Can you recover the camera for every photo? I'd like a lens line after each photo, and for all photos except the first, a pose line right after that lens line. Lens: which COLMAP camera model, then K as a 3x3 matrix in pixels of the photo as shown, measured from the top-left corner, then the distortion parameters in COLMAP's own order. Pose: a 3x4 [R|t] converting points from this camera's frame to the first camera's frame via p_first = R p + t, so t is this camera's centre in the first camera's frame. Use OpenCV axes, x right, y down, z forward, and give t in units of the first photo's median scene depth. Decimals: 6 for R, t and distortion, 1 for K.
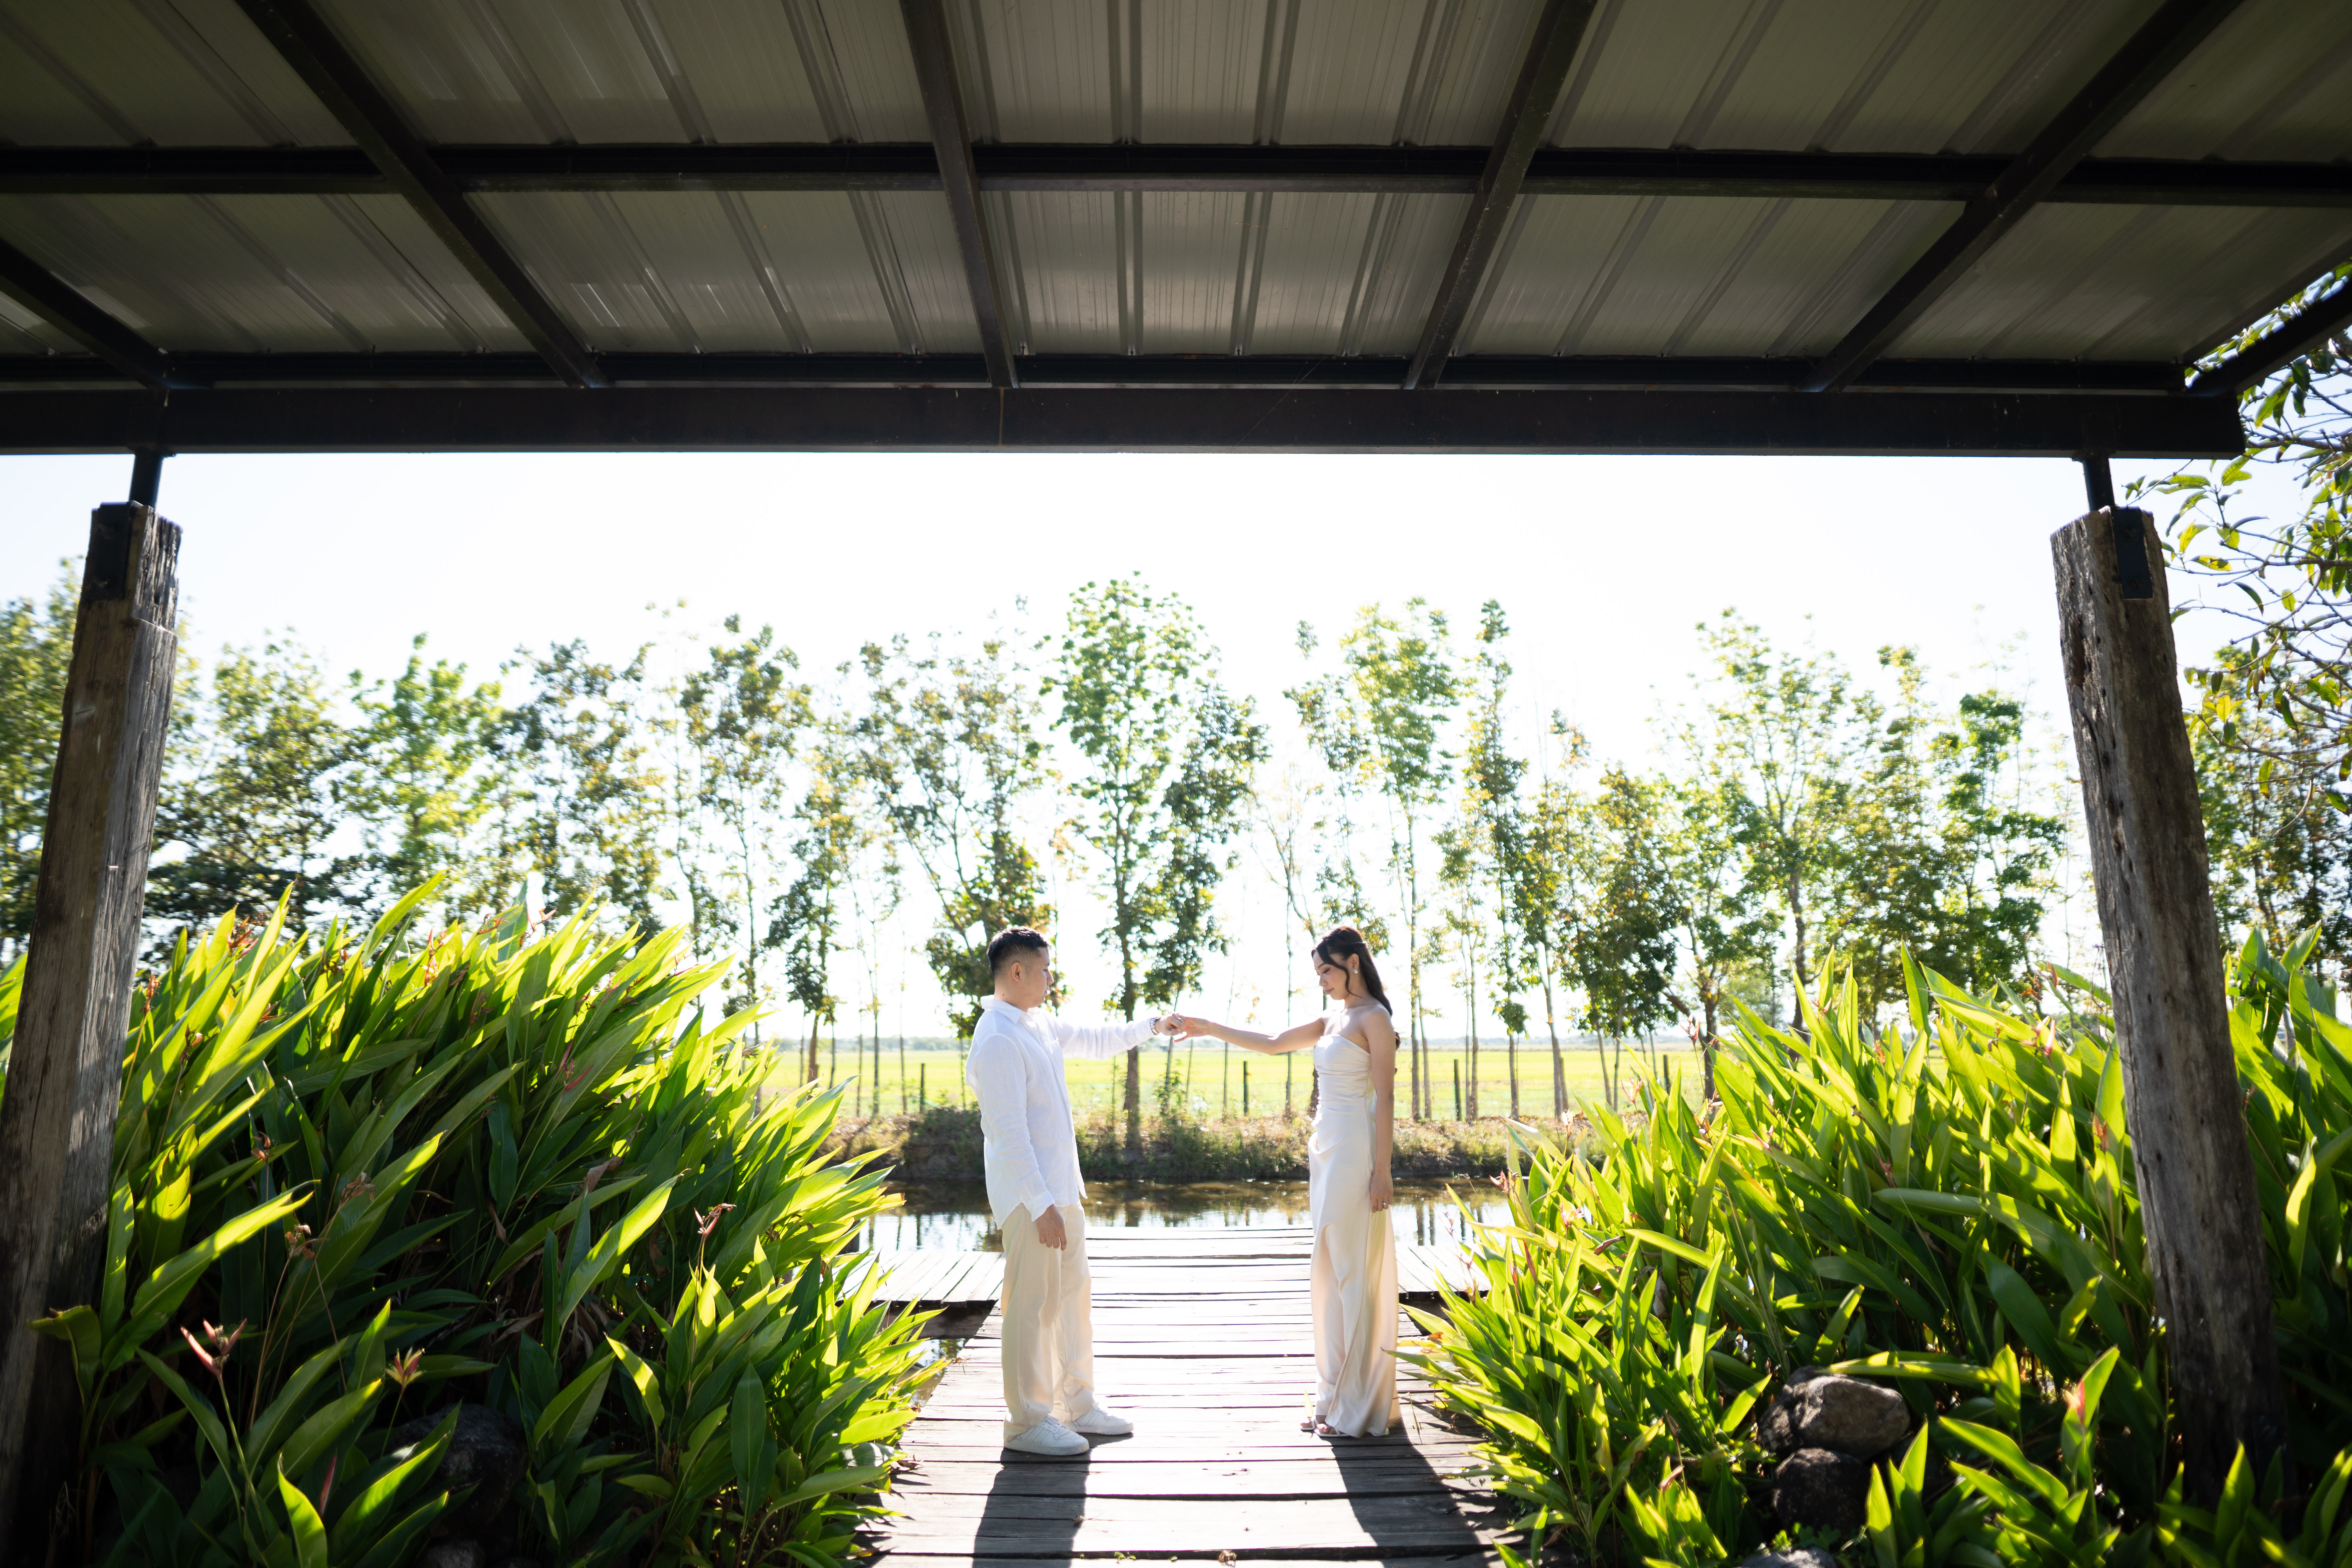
lens RADIAL K [[1353.1, 0, 1177.2], [0, 1353.1, 774.2], [0, 0, 1]] dist [-0.015558, -0.002212]
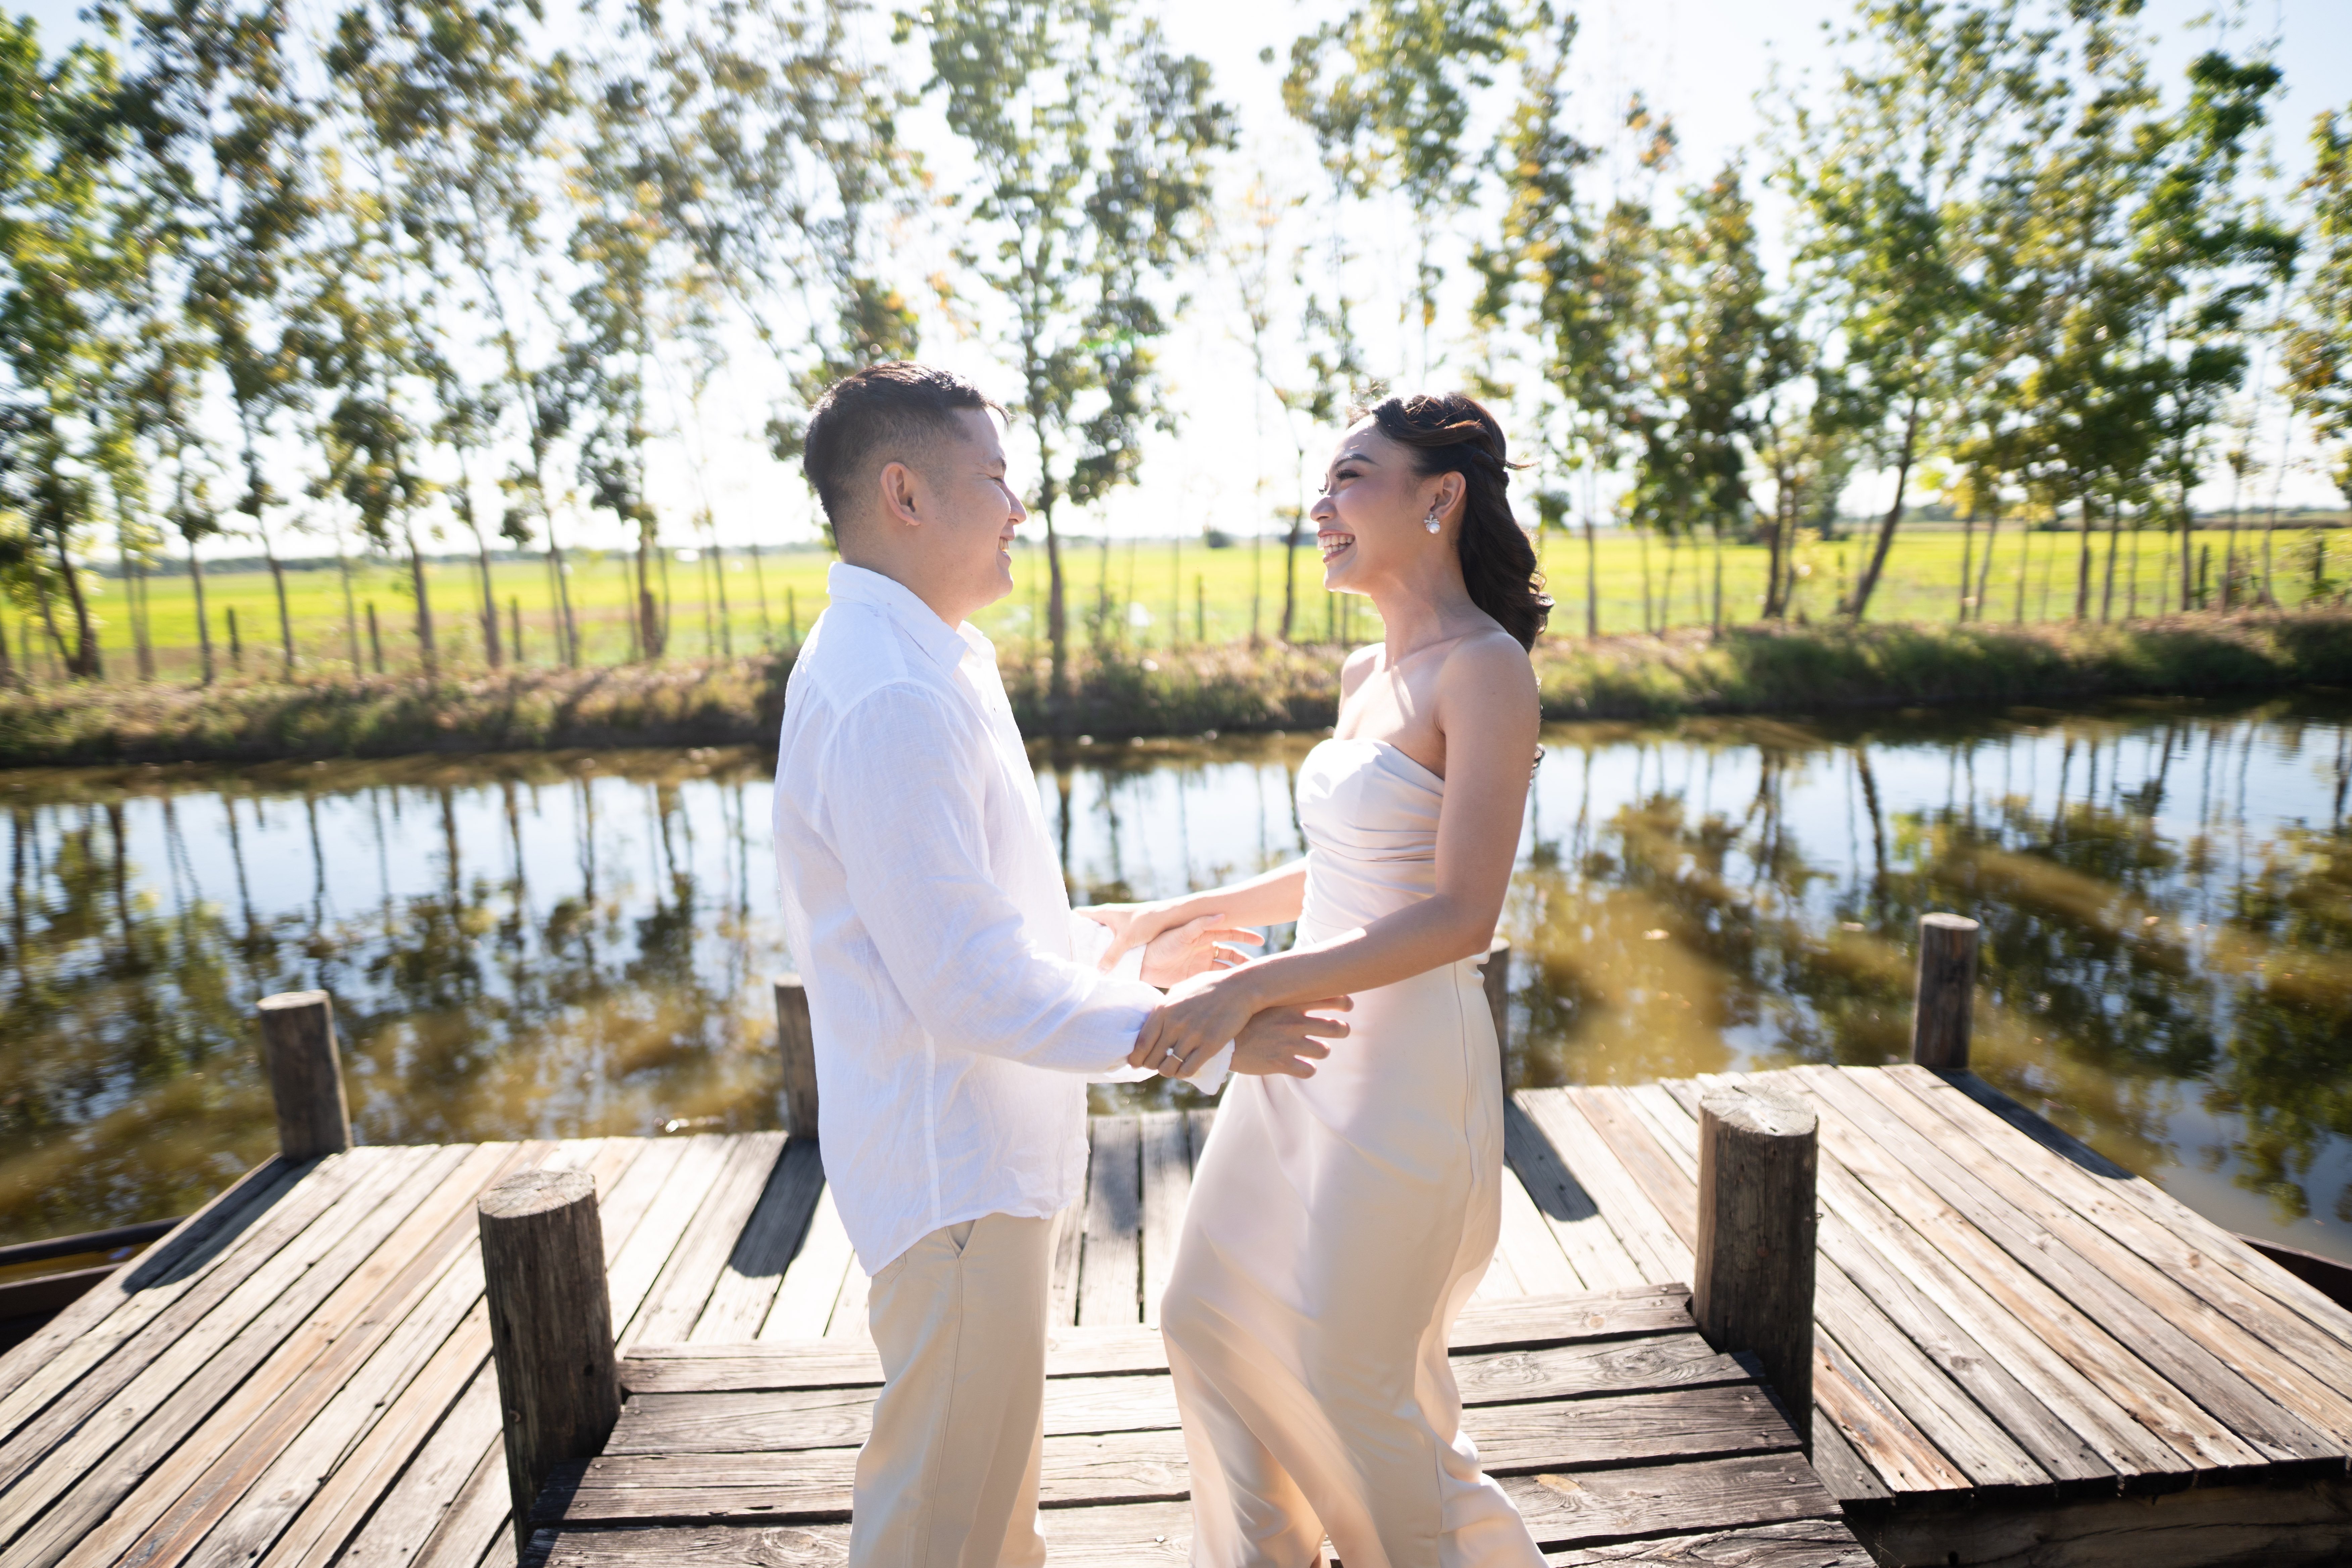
lens RADIAL K [[1353.1, 0, 1182.1], [0, 1353.1, 767.3], [0, 0, 1]] dist [-0.015558, -0.002212]
pose [[0.998385, -0.028628, 0.049062, -0.001789], [0.009420, 0.935198, 0.354000, 0.040253], [-0.056017, -0.352966, 0.933958, 0.236993]]
